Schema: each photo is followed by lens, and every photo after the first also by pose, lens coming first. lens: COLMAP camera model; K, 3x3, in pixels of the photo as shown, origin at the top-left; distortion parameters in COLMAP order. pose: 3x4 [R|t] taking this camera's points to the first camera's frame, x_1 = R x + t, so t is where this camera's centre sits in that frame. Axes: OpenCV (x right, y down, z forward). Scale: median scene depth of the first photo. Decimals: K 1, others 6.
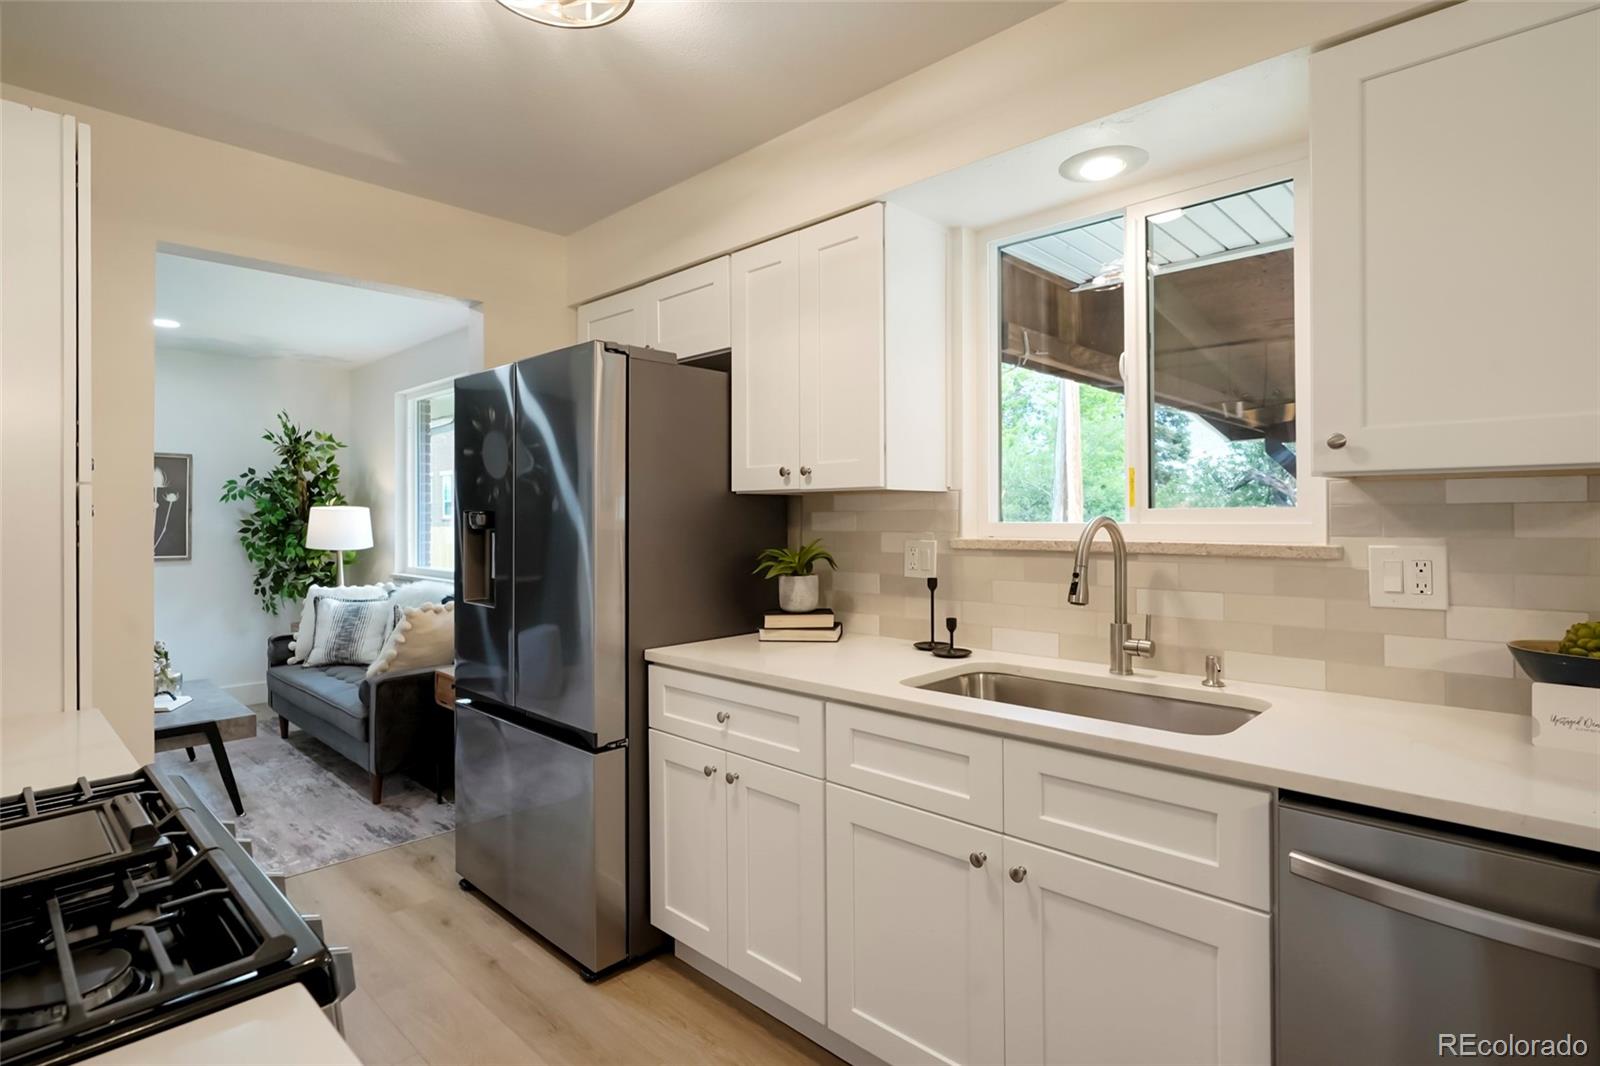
lens RADIAL K [[793.8, 0, 803.1], [0, 793.8, 520.8], [0, 0, 1]] dist [-0.013694, 0.000332]
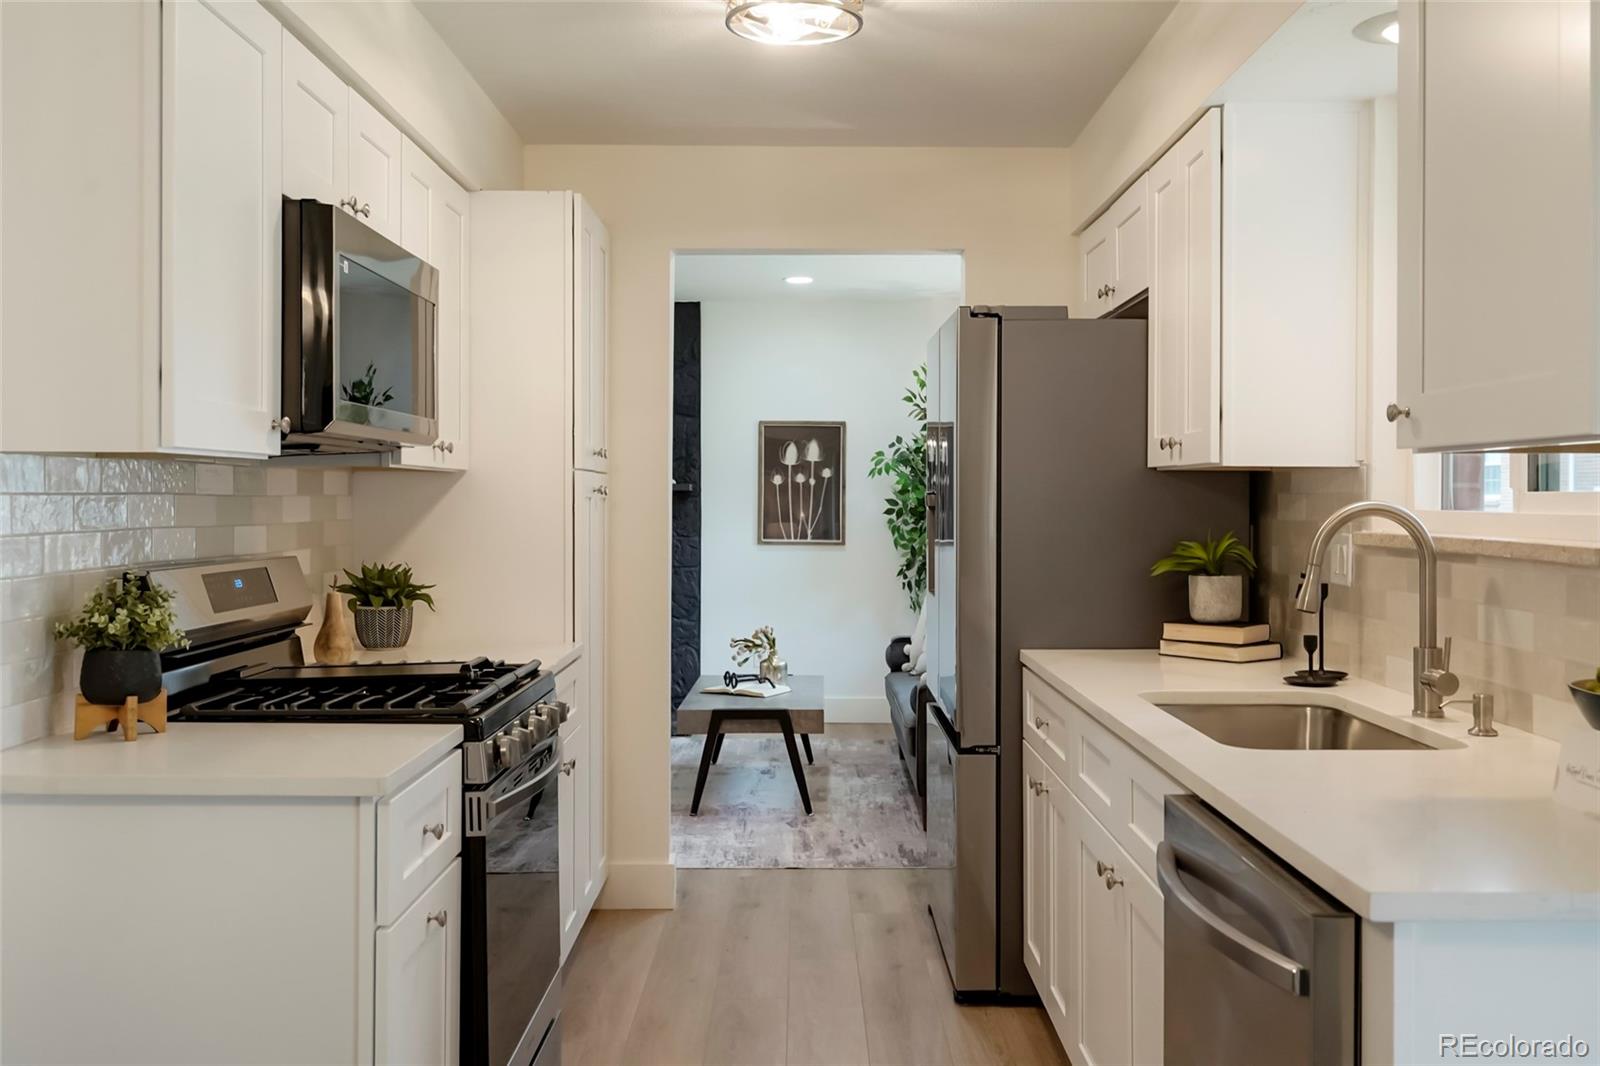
lens RADIAL K [[1459.7, 0, 800.0], [0, 1459.7, 533.0], [0, 0, 1]] dist [-0.013336, -0.002026]
pose [[0.682604, 0.024631, -0.730374, 0.753568], [-0.009906, 0.999652, 0.024454, -0.003756], [0.730722, -0.009457, 0.682610, -0.263945]]
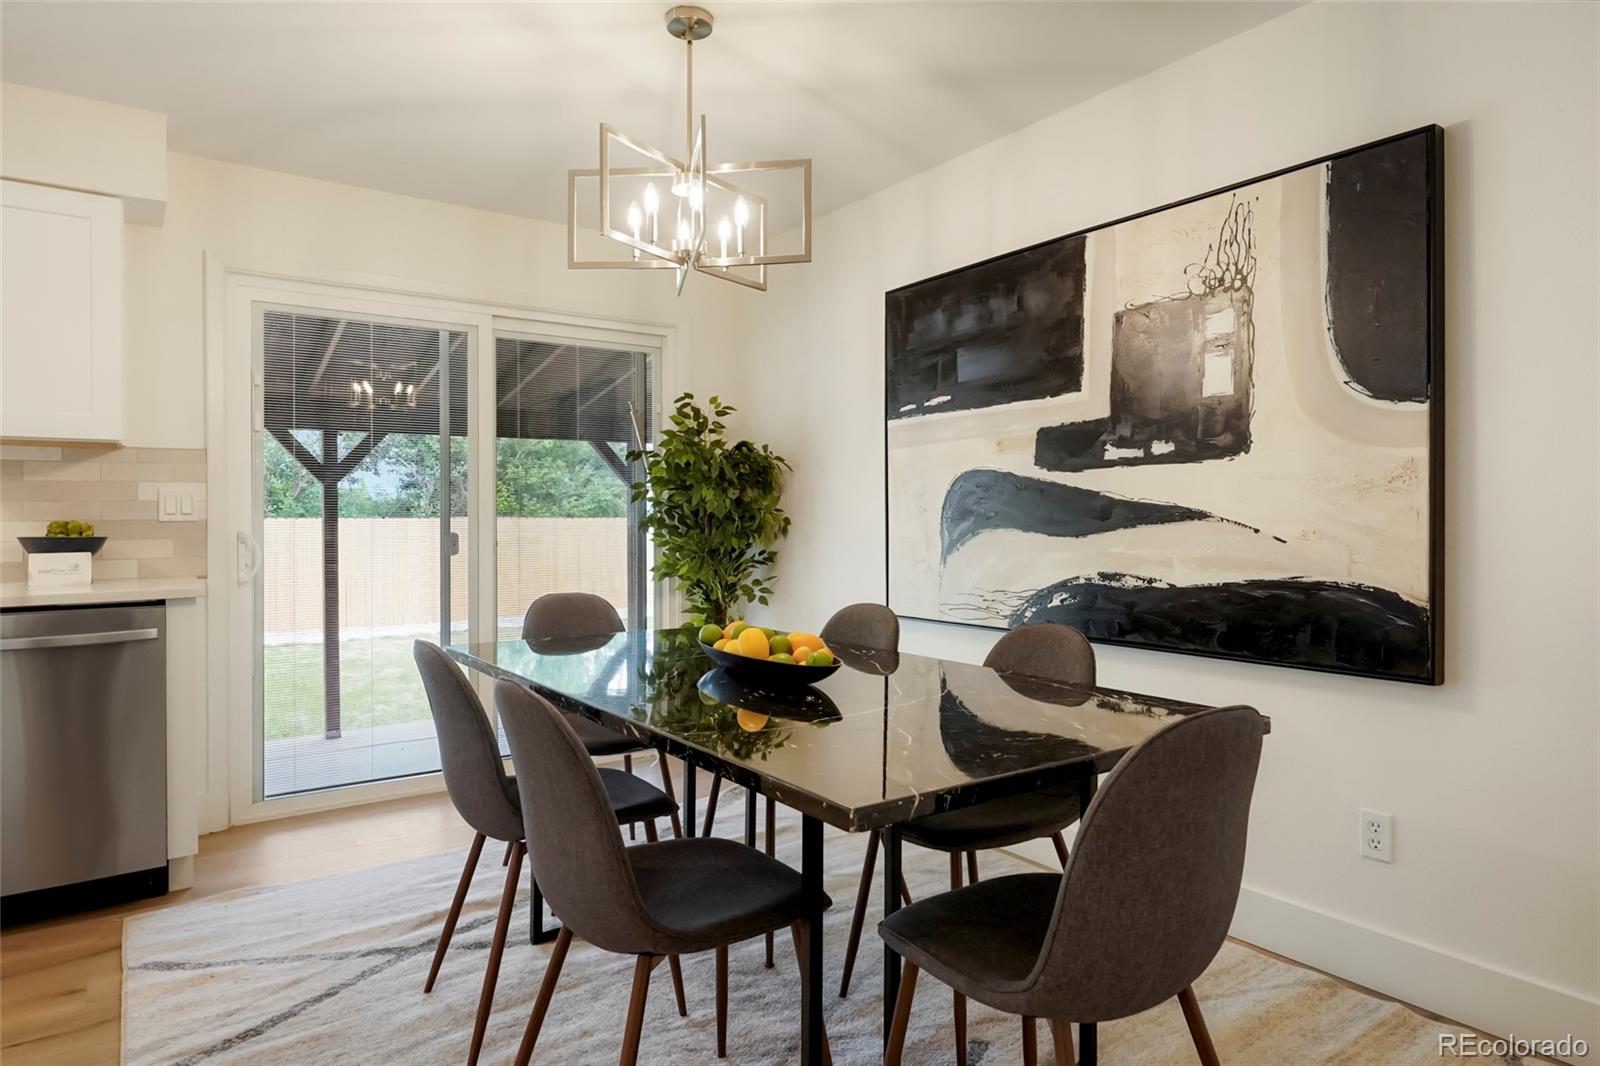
lens RADIAL K [[918.1, 0, 804.3], [0, 918.1, 527.4], [0, 0, 1]] dist [-0.012854, -0.000698]
pose [[0.173869, -0.004575, 0.984758, -0.445567], [0.011581, 0.999930, 0.002601, 0.081927], [-0.984701, 0.010952, 0.173909, -0.605576]]
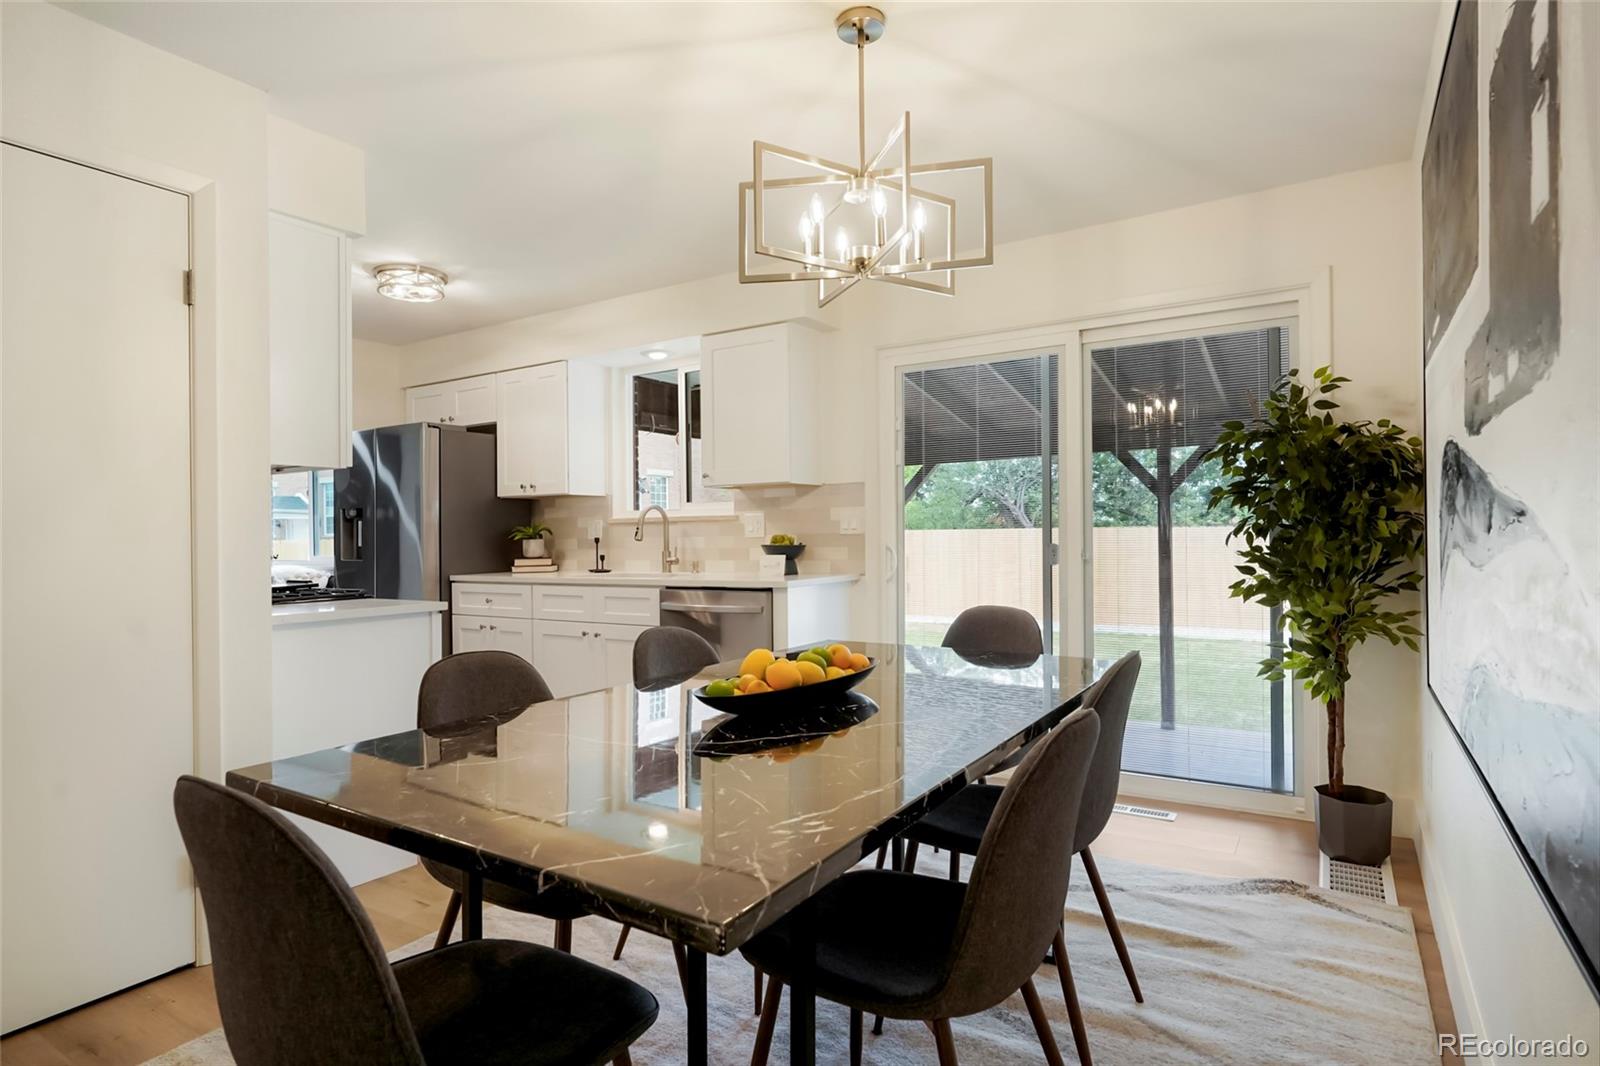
lens RADIAL K [[806.0, 0, 800.0], [0, 806.0, 533.0], [0, 0, 1]] dist [-0.018385, -0.000107]
pose [[0.977375, -0.010550, 0.211249, 0.217241], [0.012269, 0.999901, -0.006828, 0.074108], [-0.211156, 0.009266, 0.977408, -1.071662]]
